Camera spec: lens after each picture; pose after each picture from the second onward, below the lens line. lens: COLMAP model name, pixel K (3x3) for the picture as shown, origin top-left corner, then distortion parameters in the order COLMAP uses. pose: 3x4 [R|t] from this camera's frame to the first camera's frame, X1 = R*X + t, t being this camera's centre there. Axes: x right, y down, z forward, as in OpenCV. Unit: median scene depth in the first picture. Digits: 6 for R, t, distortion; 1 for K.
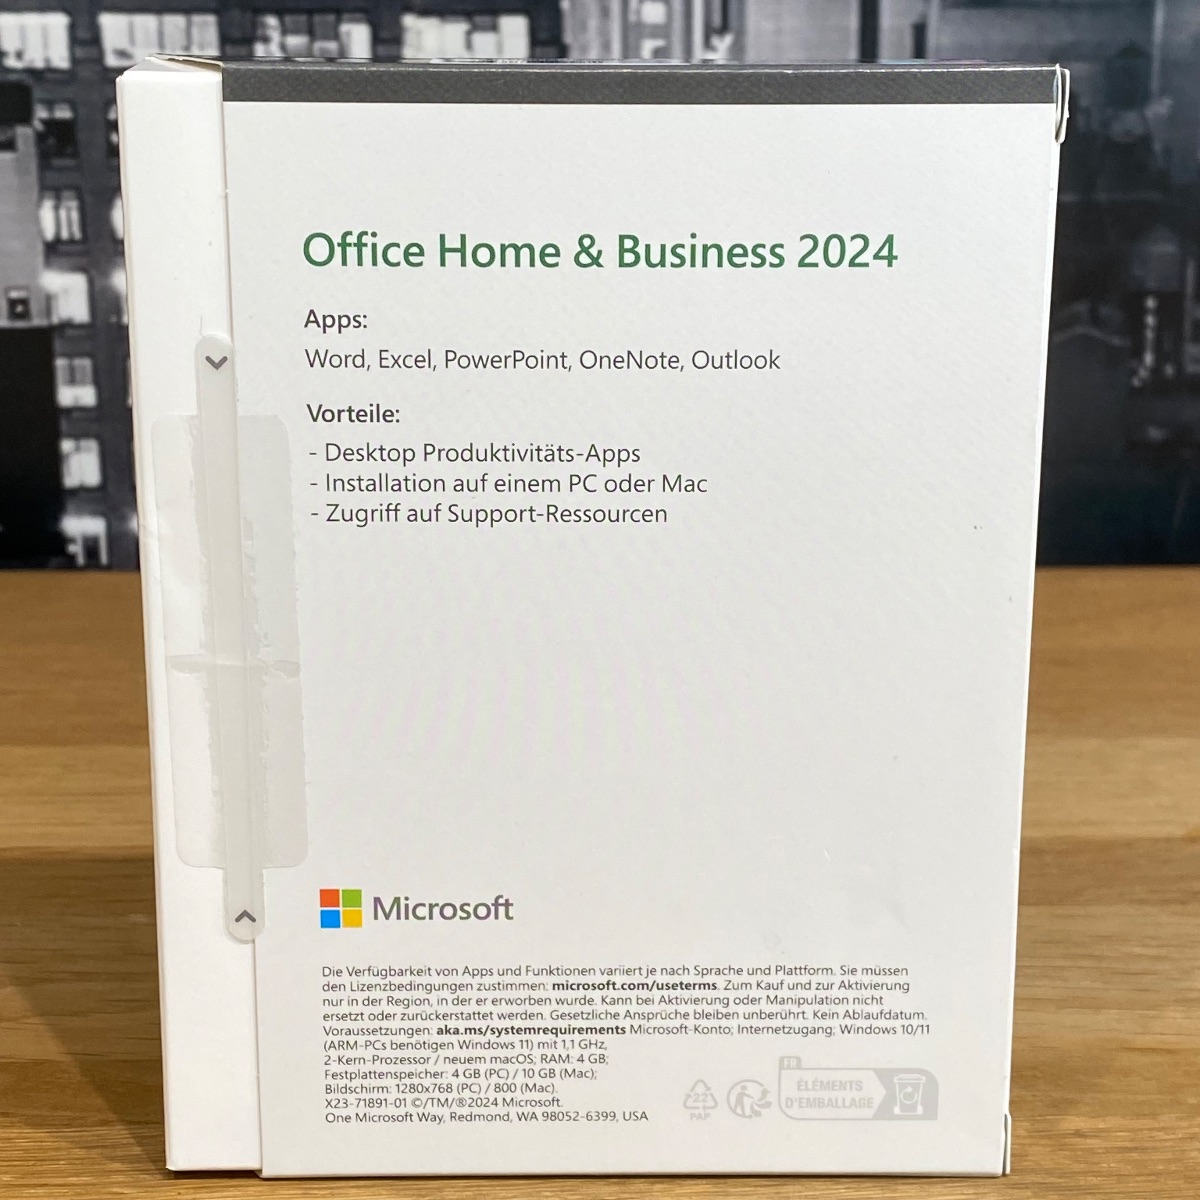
lens RADIAL K [[2412.9, 0, 599.4], [0, 2412.9, 544.7], [0, 0, 1]] dist [0.221070, -0.720785]
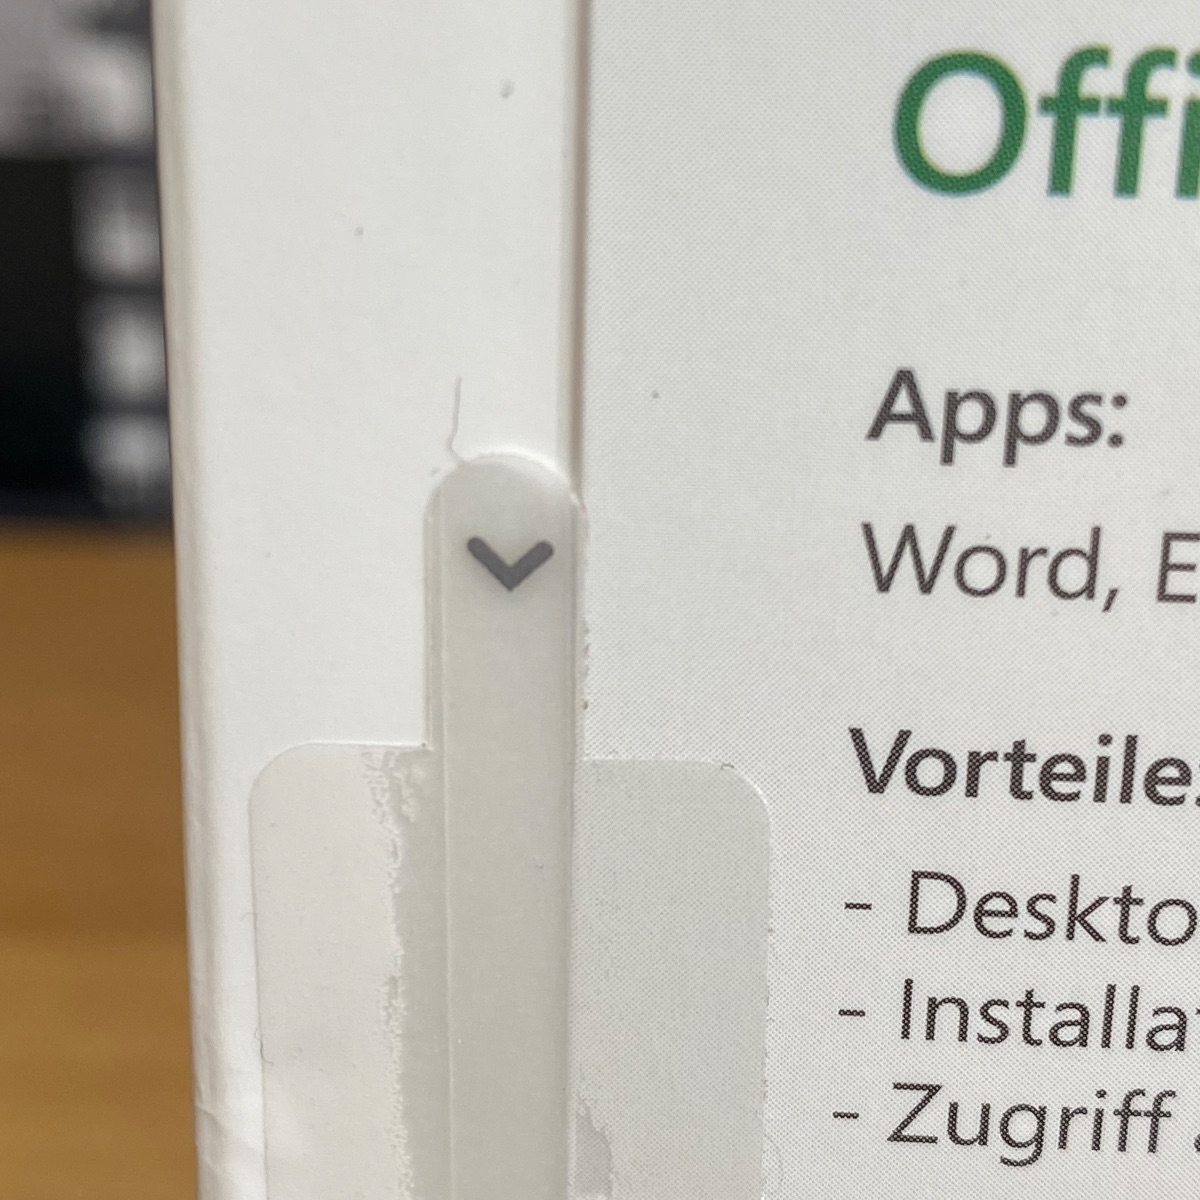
lens RADIAL K [[2412.9, 0, 599.4], [0, 2412.9, 544.7], [0, 0, 1]] dist [0.221070, -0.720785]
pose [[0.999257, 0.028806, -0.025606, -0.137882], [-0.026600, 0.996221, 0.082684, -0.095400], [0.027891, -0.081942, 0.996247, 0.727382]]
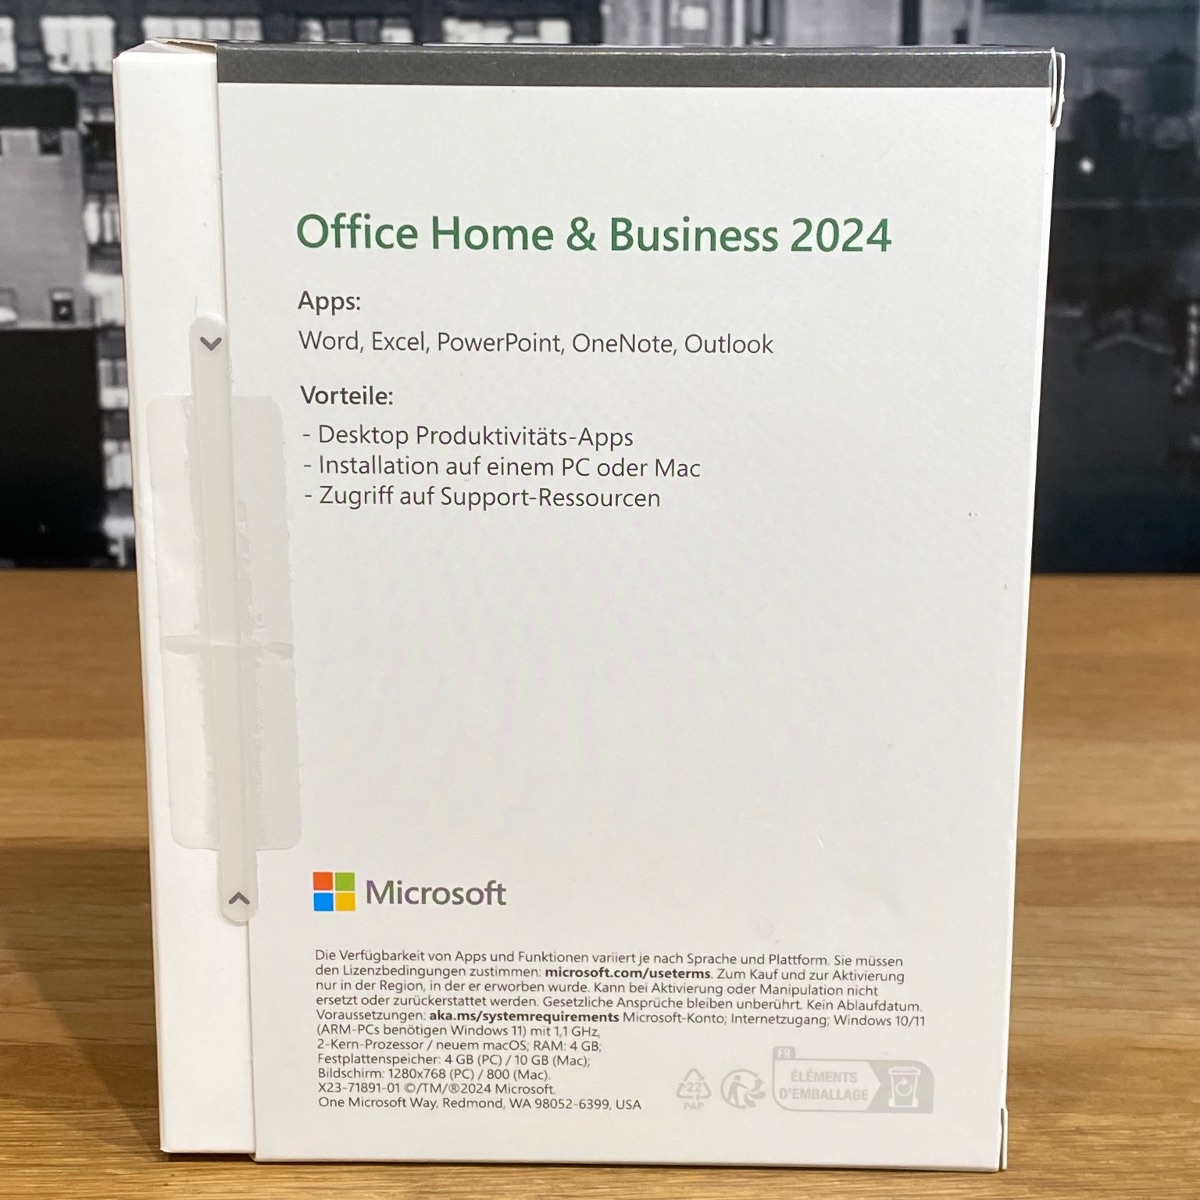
lens RADIAL K [[2412.9, 0, 599.4], [0, 2412.9, 544.7], [0, 0, 1]] dist [0.221070, -0.720785]
pose [[0.999542, 0.008144, -0.029140, 0.031828], [-0.008384, 0.999932, -0.008140, 0.014509], [0.029072, 0.008381, 0.999542, 0.001819]]
